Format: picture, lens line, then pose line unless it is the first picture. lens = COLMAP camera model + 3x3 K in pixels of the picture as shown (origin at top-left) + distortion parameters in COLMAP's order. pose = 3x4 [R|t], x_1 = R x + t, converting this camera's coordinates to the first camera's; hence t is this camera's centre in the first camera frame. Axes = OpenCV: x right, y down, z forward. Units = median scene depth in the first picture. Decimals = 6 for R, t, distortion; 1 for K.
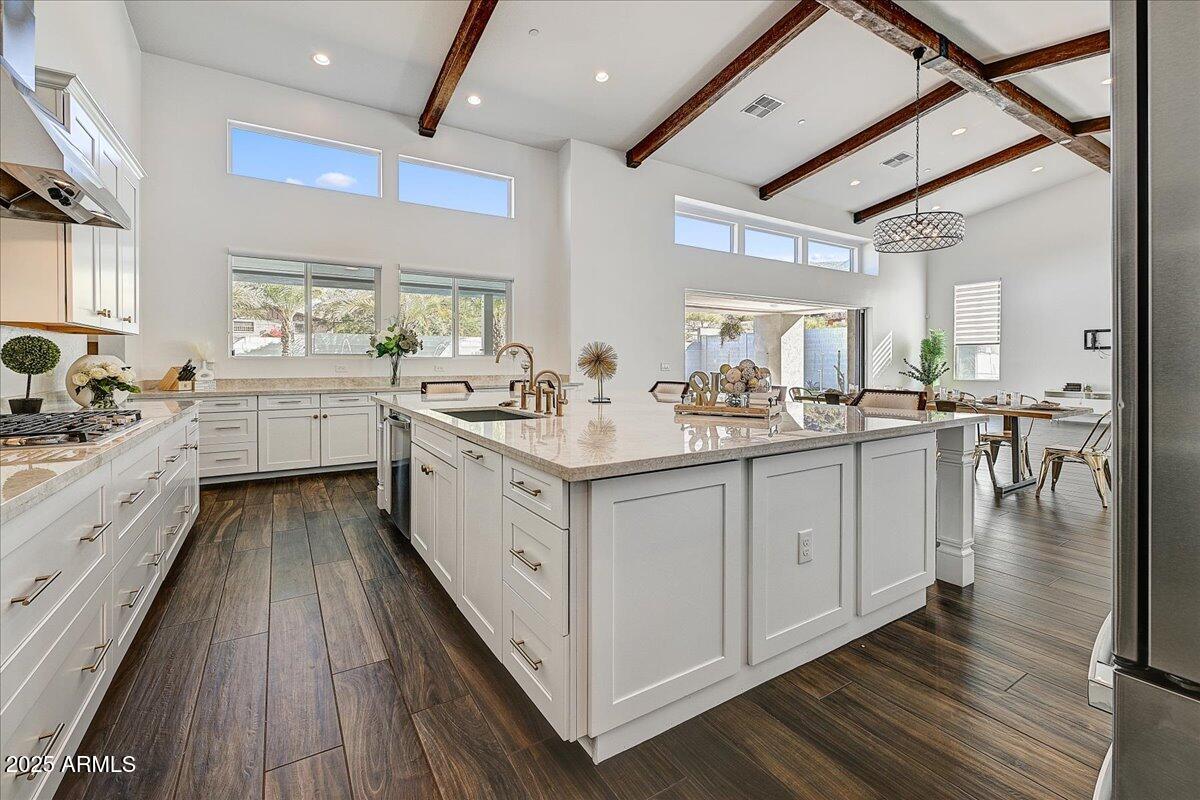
lens RADIAL K [[495.6, 0, 575.1], [0, 495.6, 359.7], [0, 0, 1]] dist [-0.000259, 0.000181]
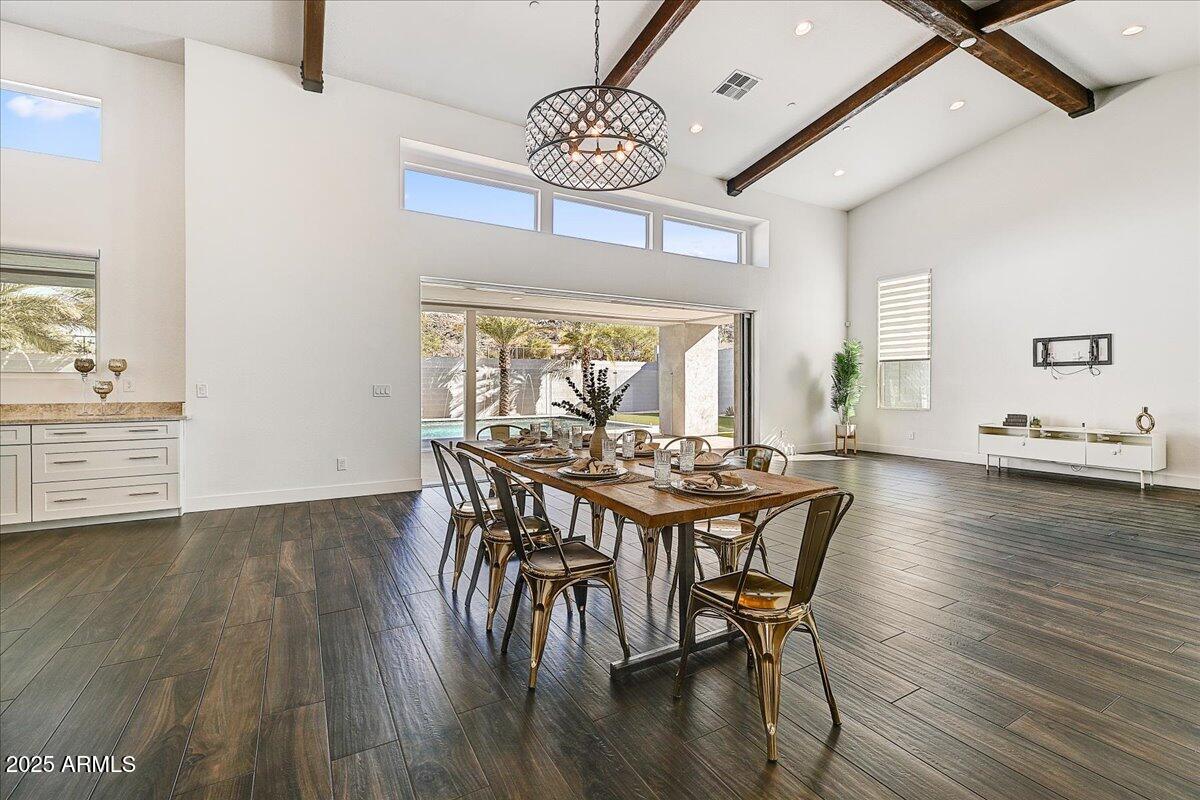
lens RADIAL K [[518.3, 0, 598.6], [0, 518.3, 385.0], [0, 0, 1]] dist [0.019796, -0.000140]
pose [[0.999838, 0.001529, -0.017957, 0.377384], [-0.001419, 0.999980, 0.006174, 0.001462], [0.017966, -0.006148, 0.999820, 0.218433]]
